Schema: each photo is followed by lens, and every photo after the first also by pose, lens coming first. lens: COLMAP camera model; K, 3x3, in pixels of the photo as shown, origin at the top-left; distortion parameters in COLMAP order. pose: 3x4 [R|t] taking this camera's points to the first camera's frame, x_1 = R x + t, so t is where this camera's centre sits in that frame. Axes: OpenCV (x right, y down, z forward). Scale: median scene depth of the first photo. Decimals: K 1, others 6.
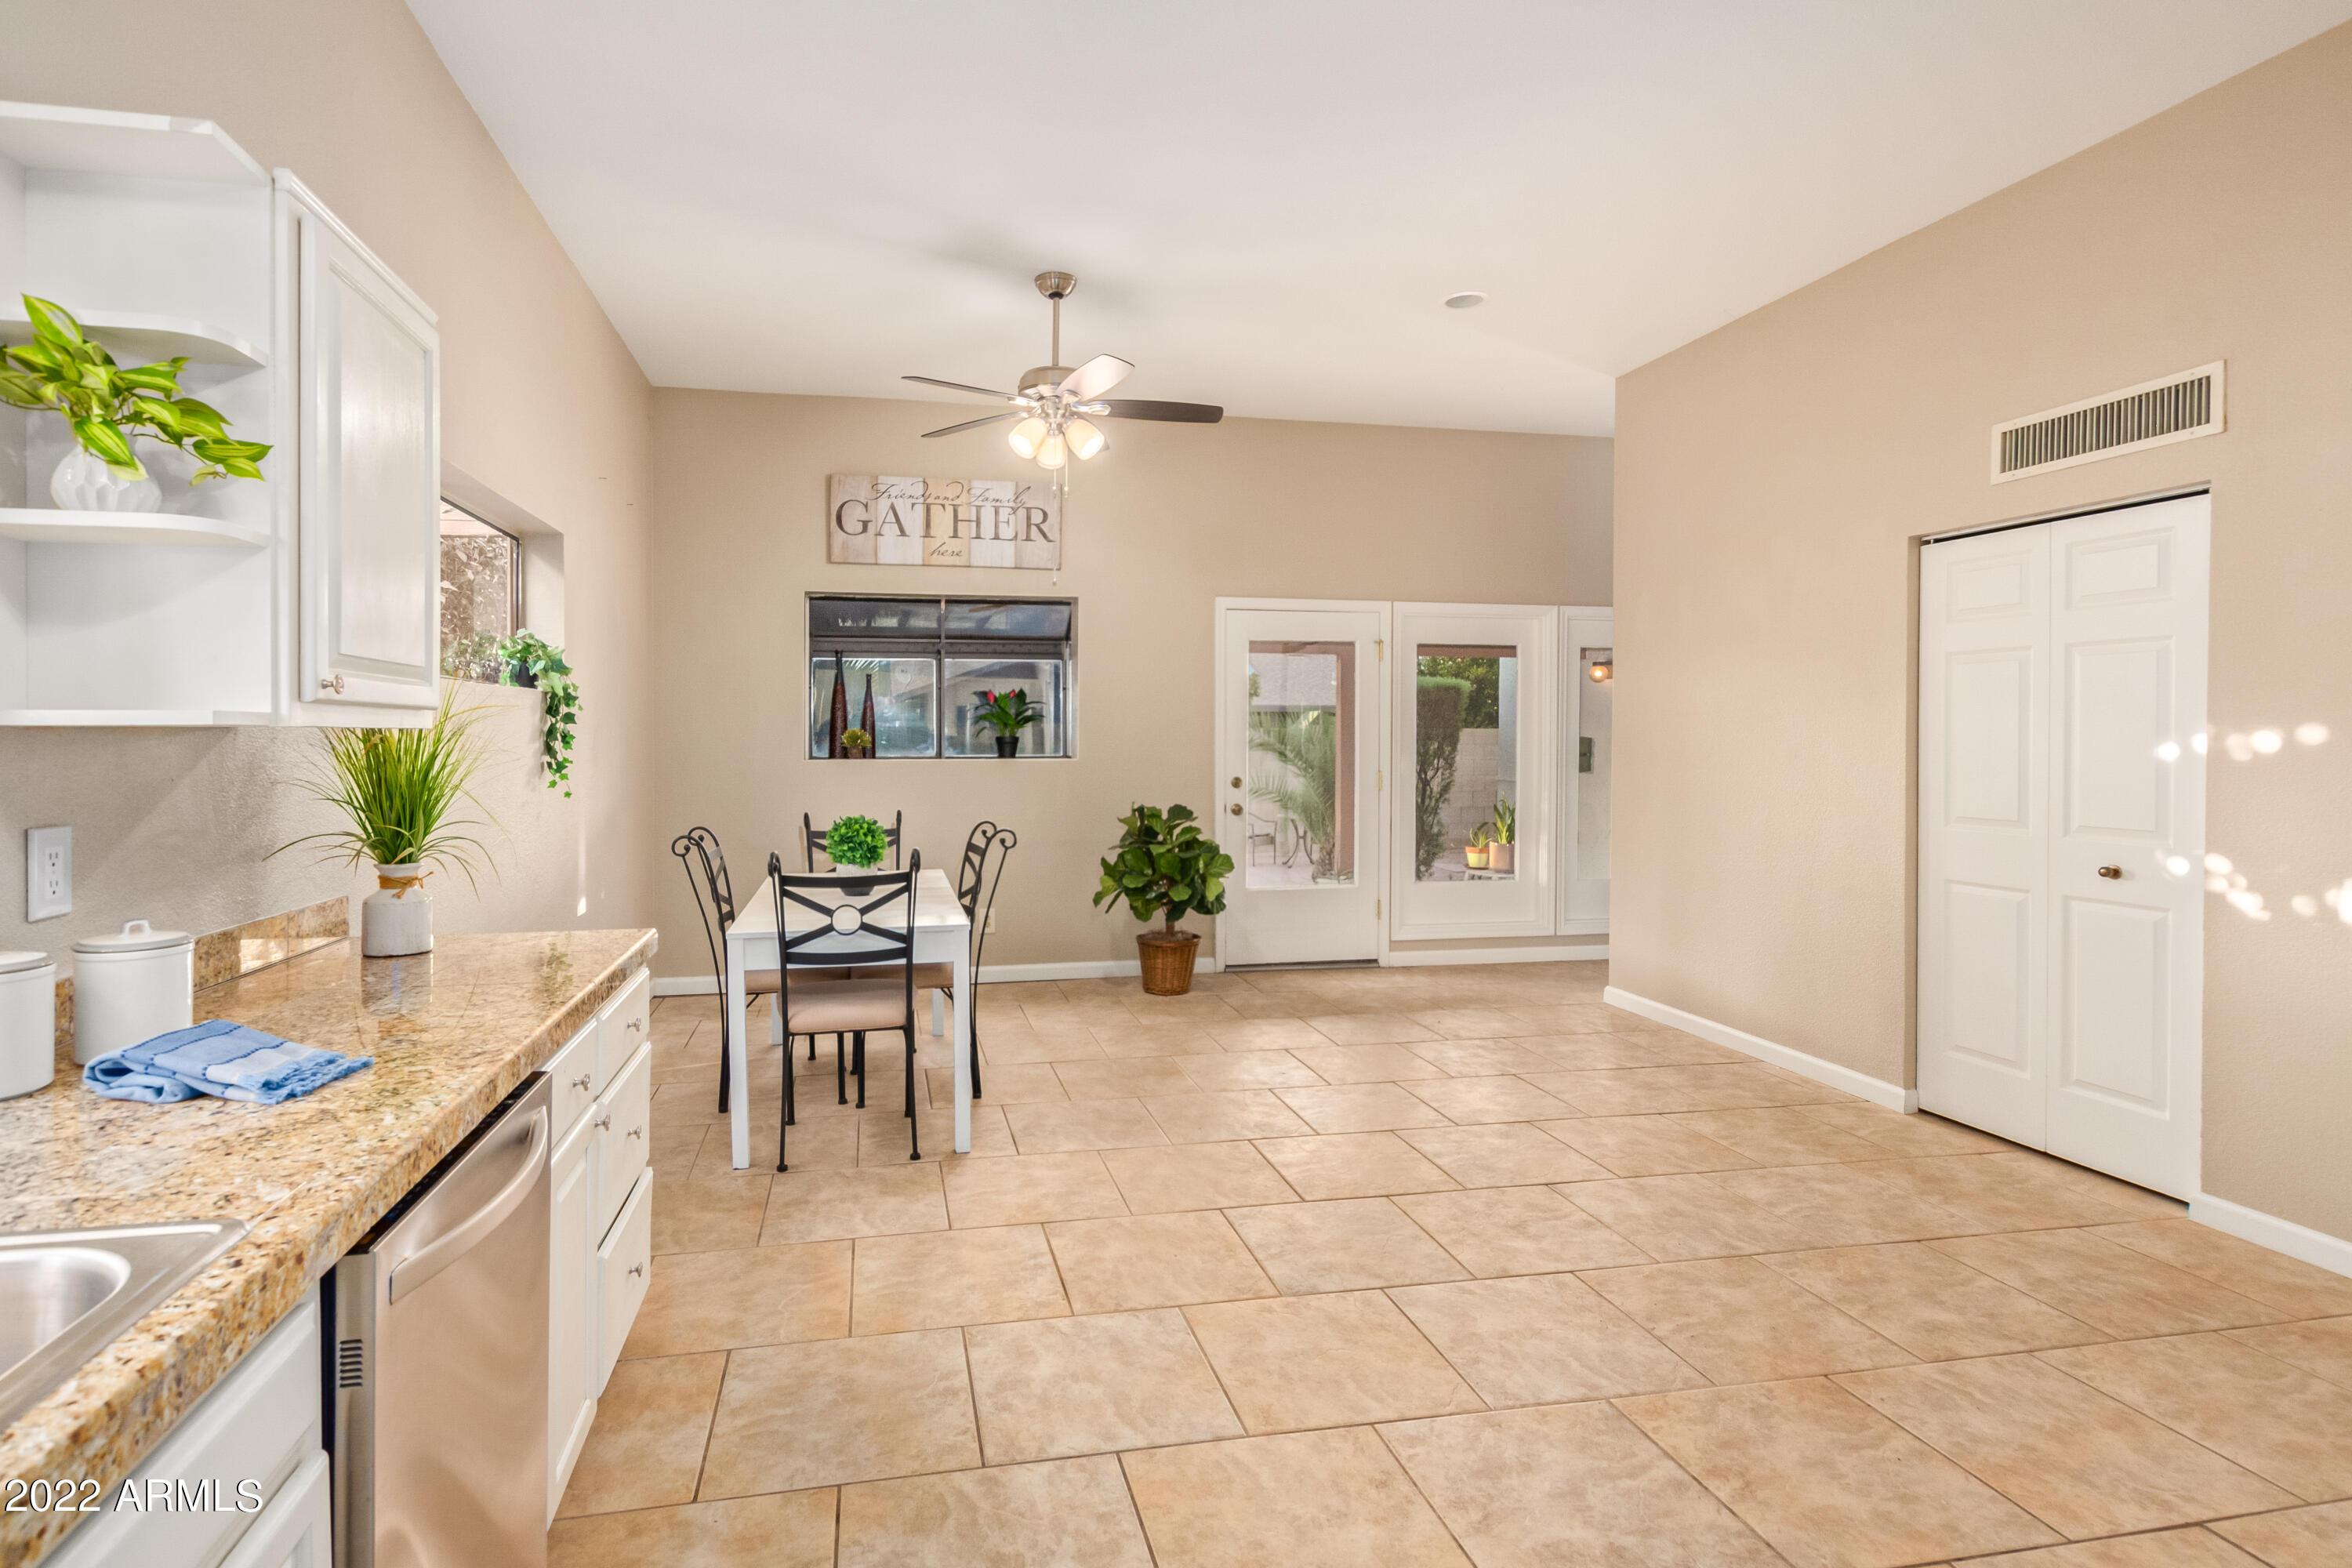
lens RADIAL K [[1104.8, 0, 1103.4], [0, 1104.8, 757.6], [0, 0, 1]] dist [0.012139, -0.003669]
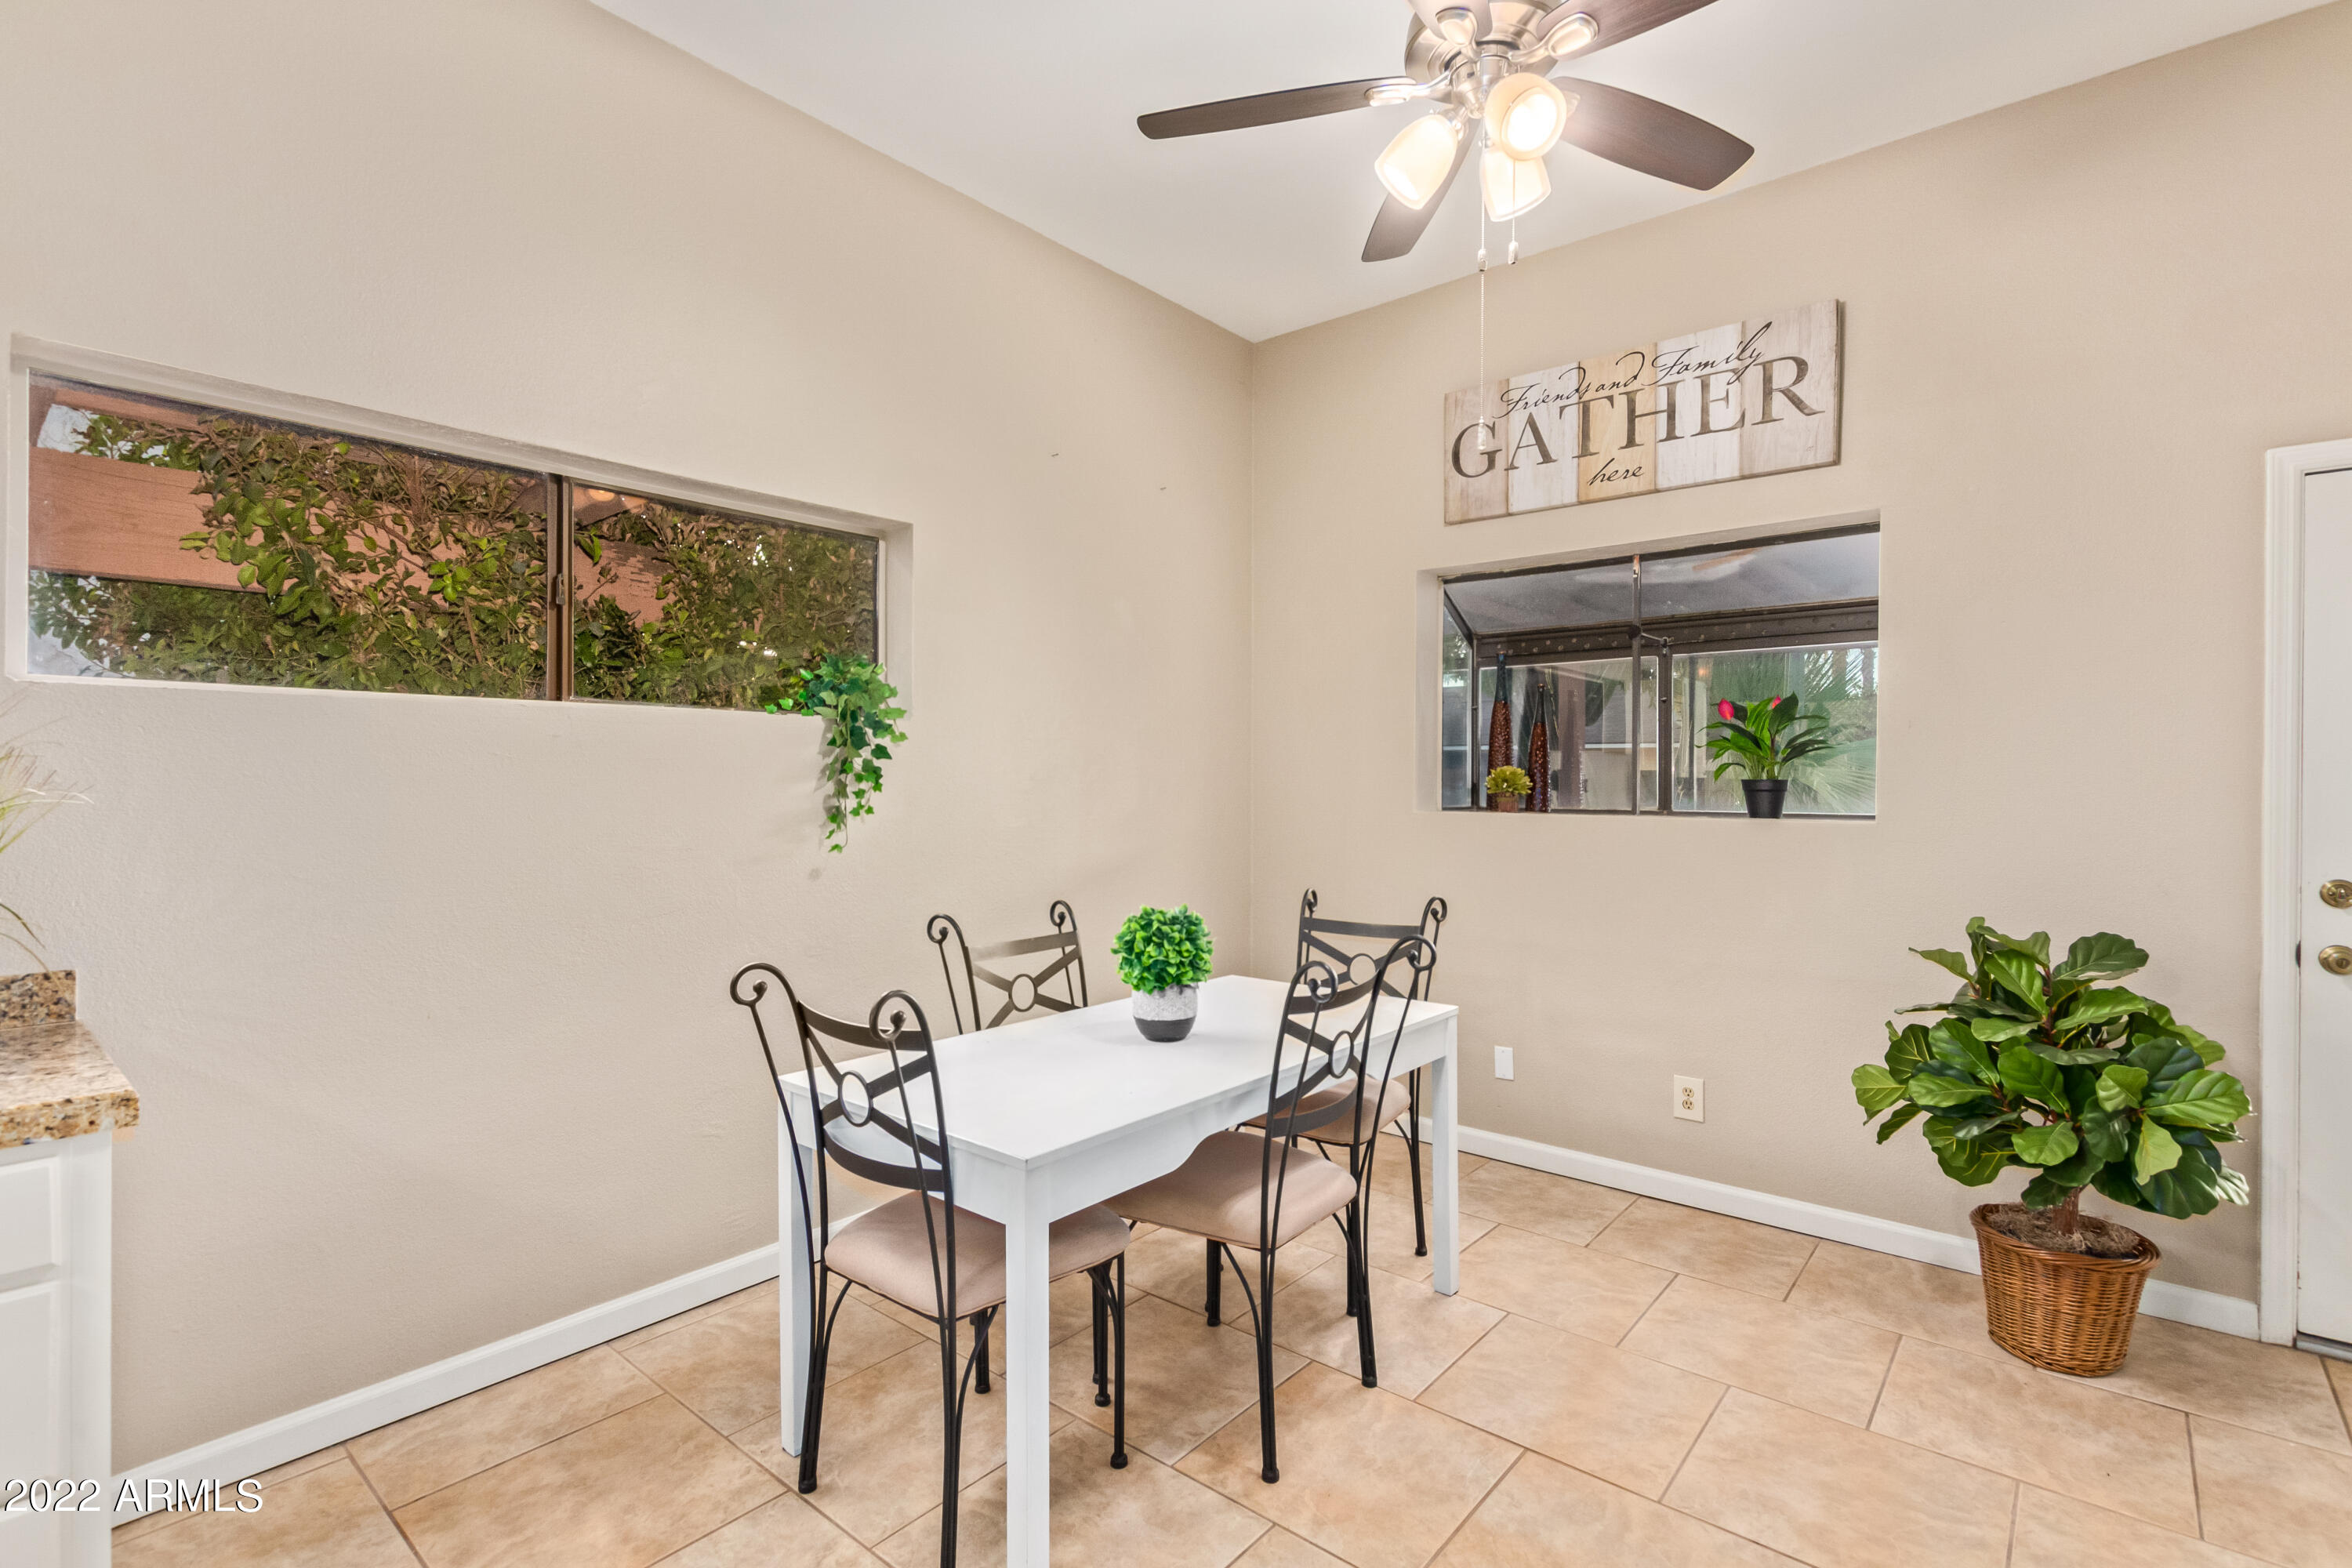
lens RADIAL K [[1104.8, 0, 1208.3], [0, 1104.8, 784.7], [0, 0, 1]] dist [0.012139, -0.003669]
pose [[0.642302, 0.005365, -0.766433, 0.248359], [-0.018678, 0.999788, -0.008654, -0.008865], [0.766224, 0.019874, 0.642266, 0.612556]]
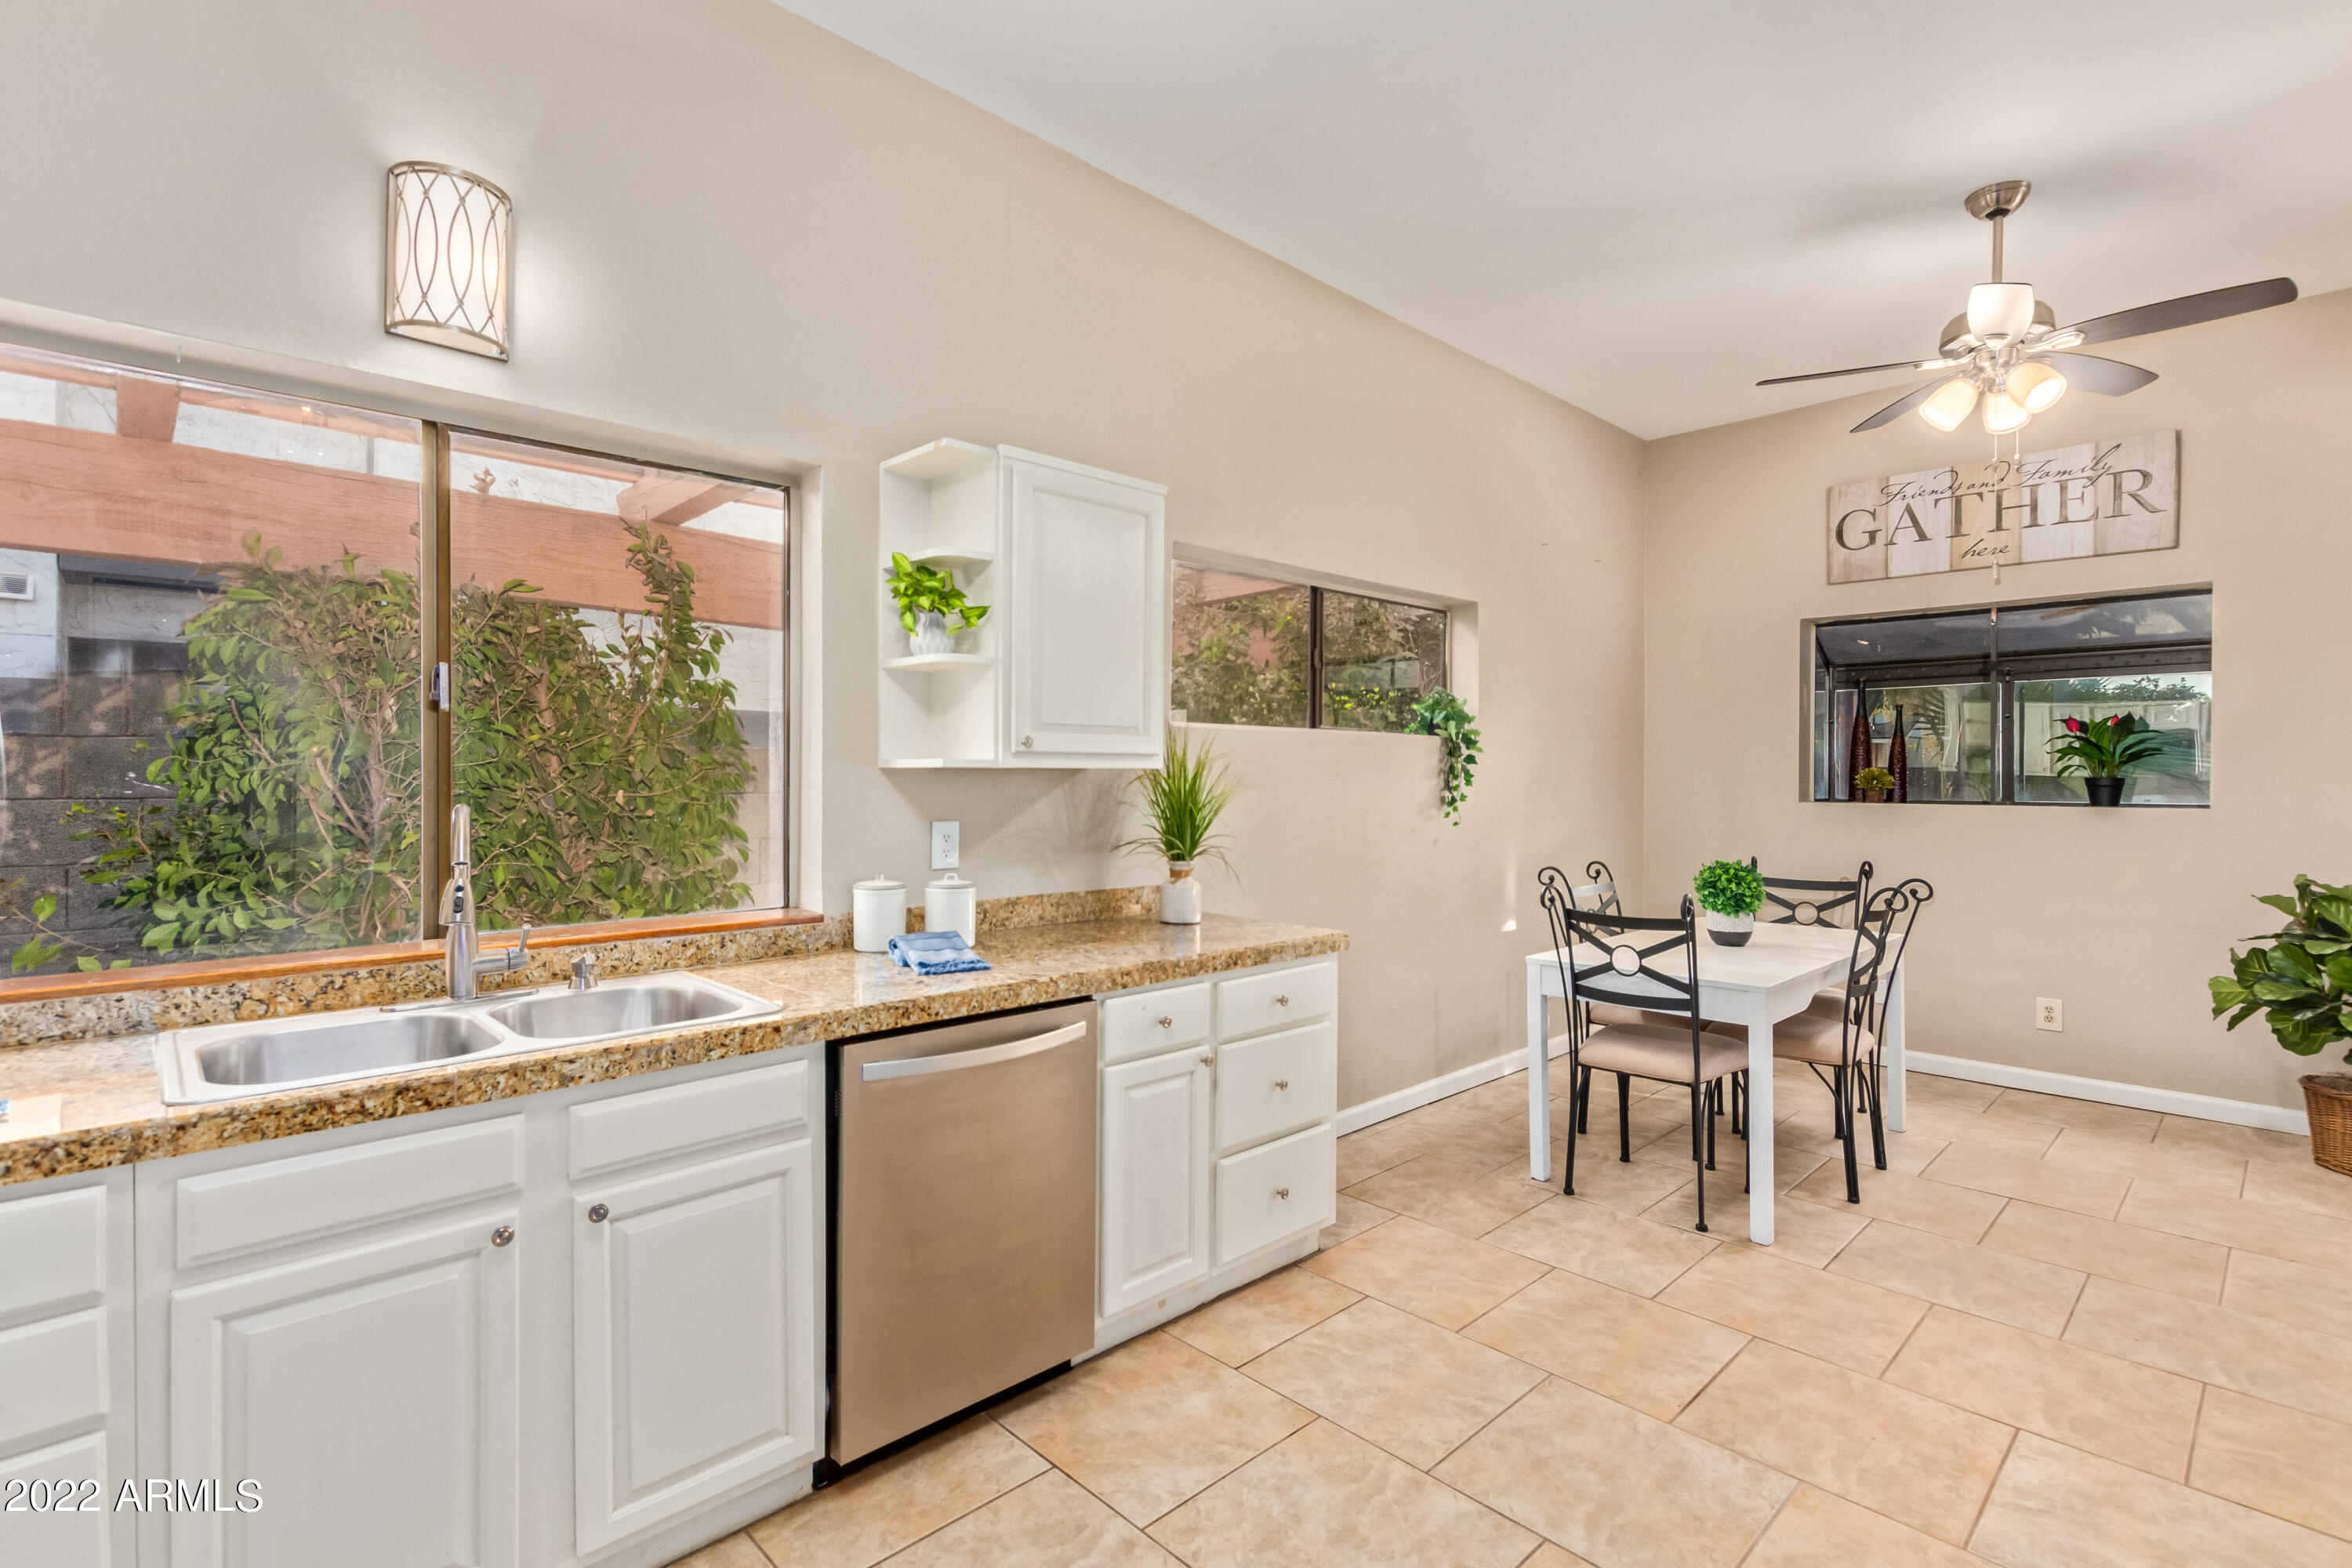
lens RADIAL K [[1104.8, 0, 1222.9], [0, 1104.8, 776.1], [0, 0, 1]] dist [0.012139, -0.003669]
pose [[0.558674, 0.001145, -0.829387, 0.307128], [-0.018772, 0.999760, -0.011265, -0.000187], [0.829175, 0.021862, 0.558561, 0.114558]]
